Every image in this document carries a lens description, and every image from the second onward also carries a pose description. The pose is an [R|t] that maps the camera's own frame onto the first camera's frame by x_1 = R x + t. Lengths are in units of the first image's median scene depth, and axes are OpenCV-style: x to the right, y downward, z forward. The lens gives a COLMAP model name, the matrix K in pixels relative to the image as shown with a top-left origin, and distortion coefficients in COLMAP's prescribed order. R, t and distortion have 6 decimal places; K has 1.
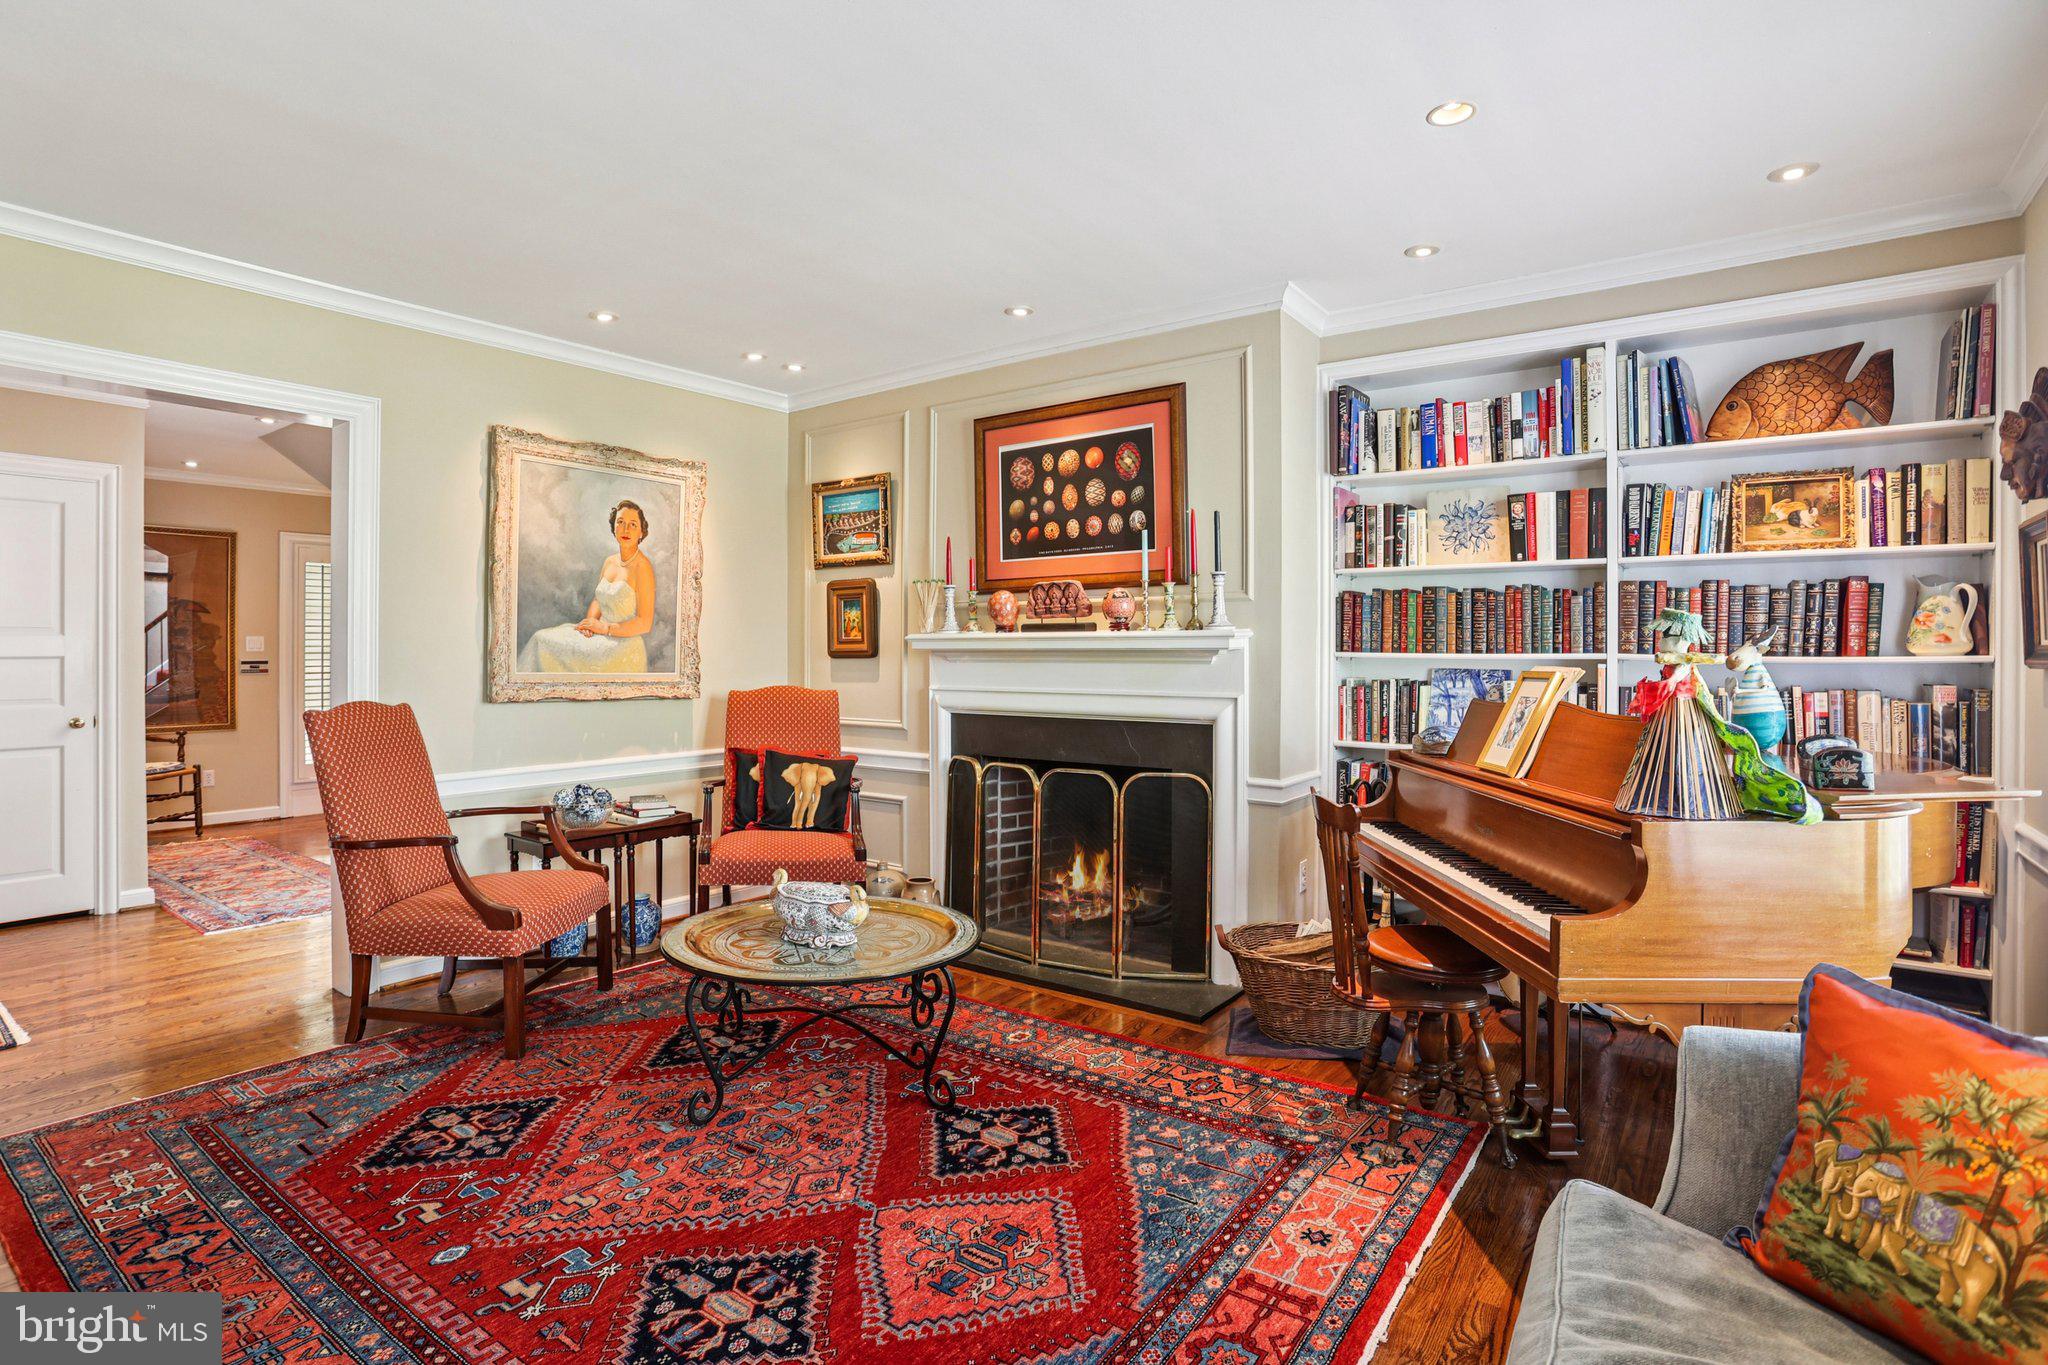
lens RADIAL K [[1016.8, 0, 1004.4], [0, 1016.8, 655.6], [0, 0, 1]] dist [-0.078833, 0.036976]
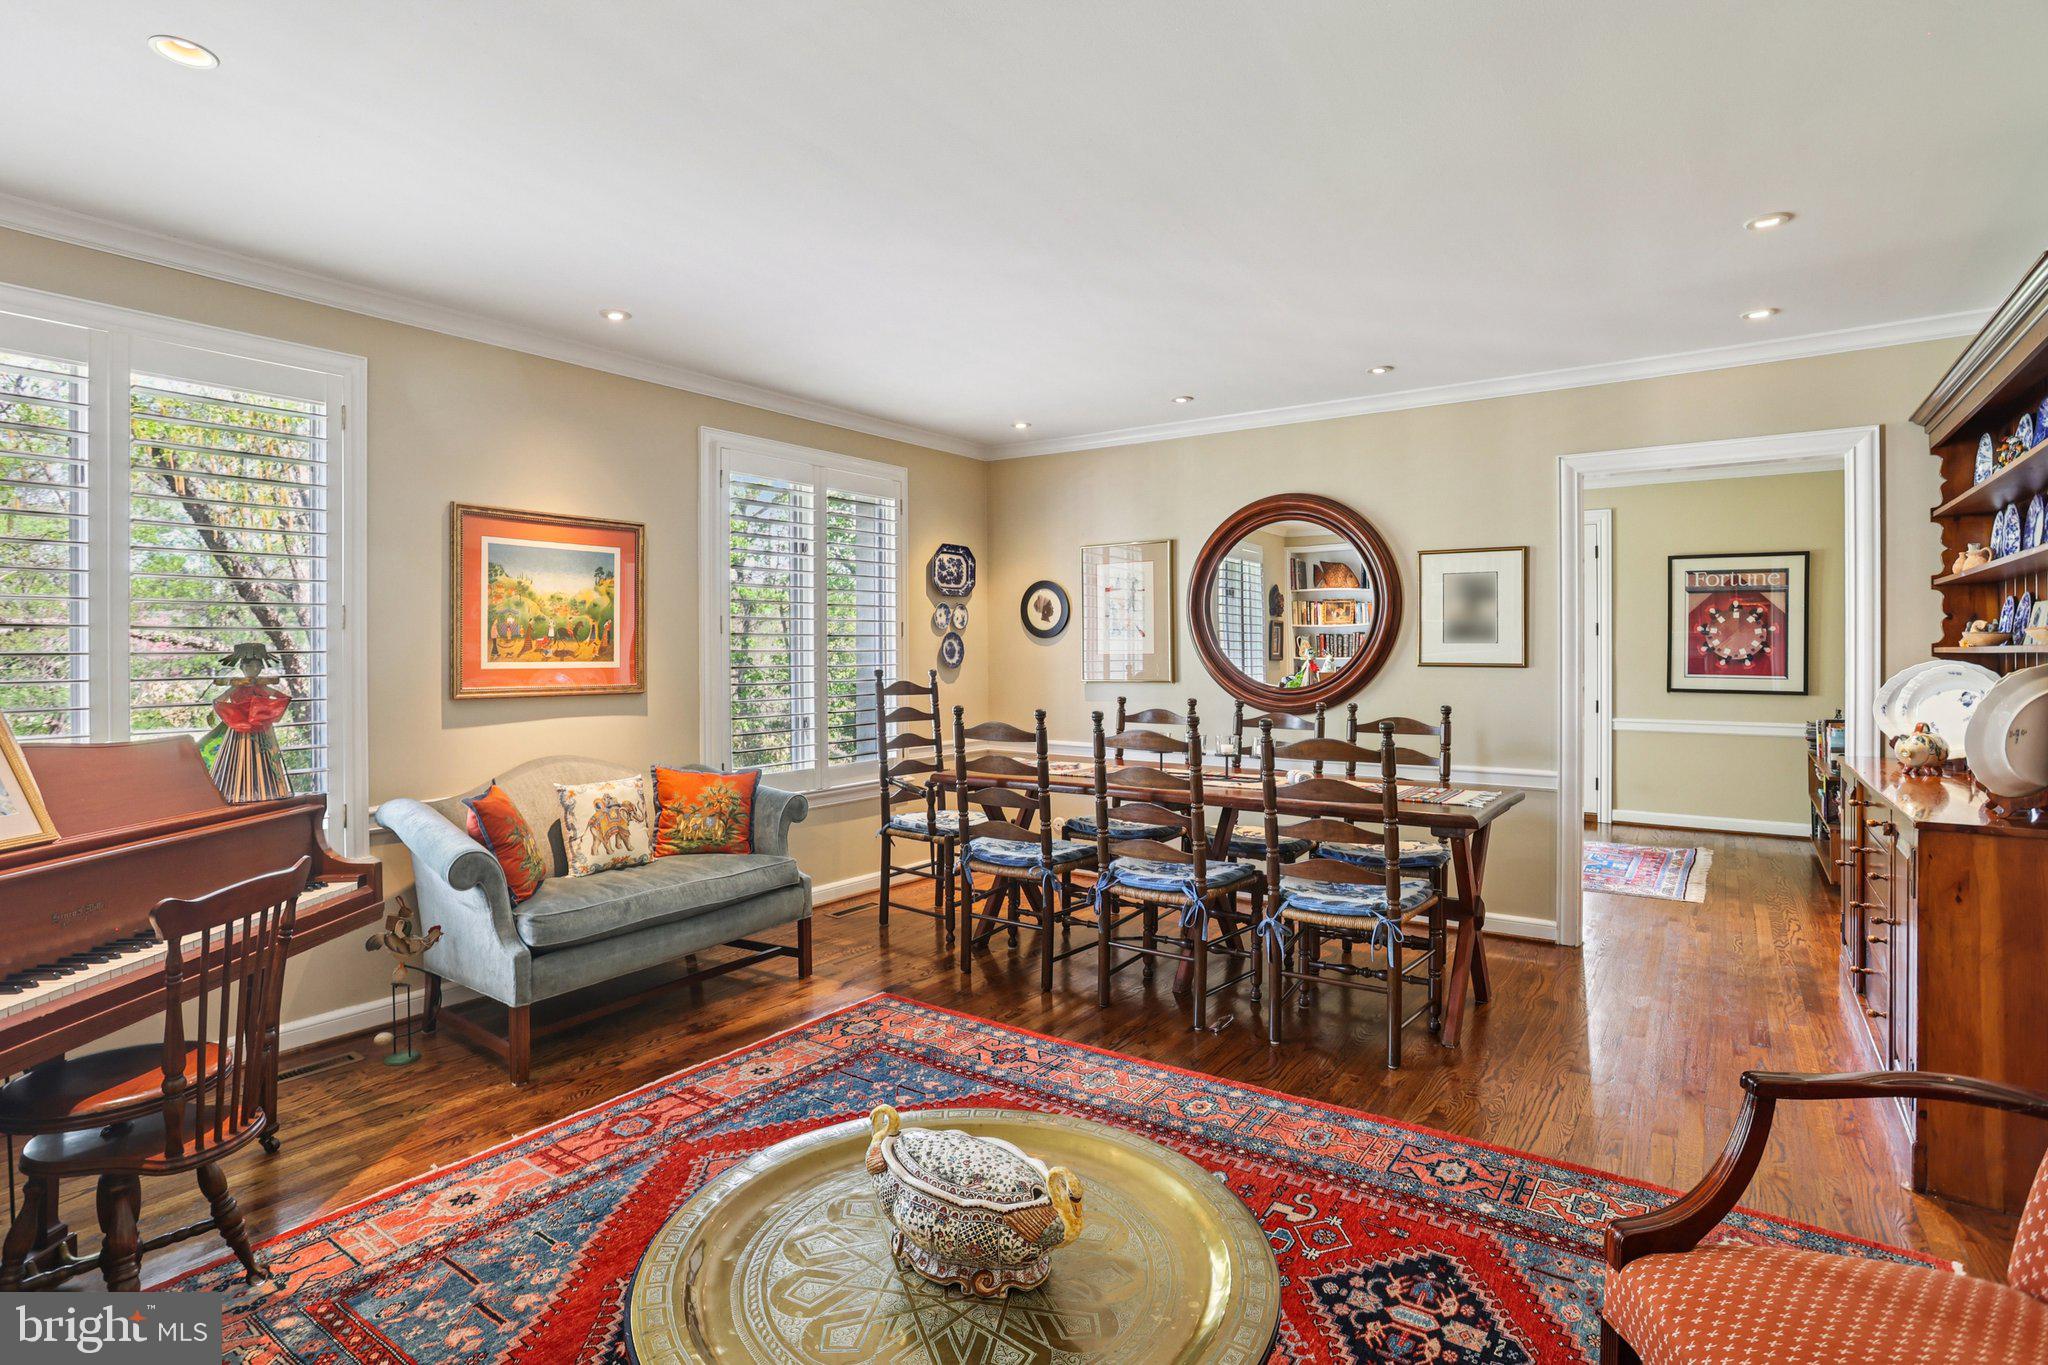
lens RADIAL K [[1016.8, 0, 1004.4], [0, 1016.8, 655.6], [0, 0, 1]] dist [-0.078833, 0.036976]
pose [[-0.999831, 0.002565, -0.018197, -0.157159], [0.002358, 0.999932, 0.011411, -0.021465], [0.018225, 0.011366, -0.999769, 1.207410]]
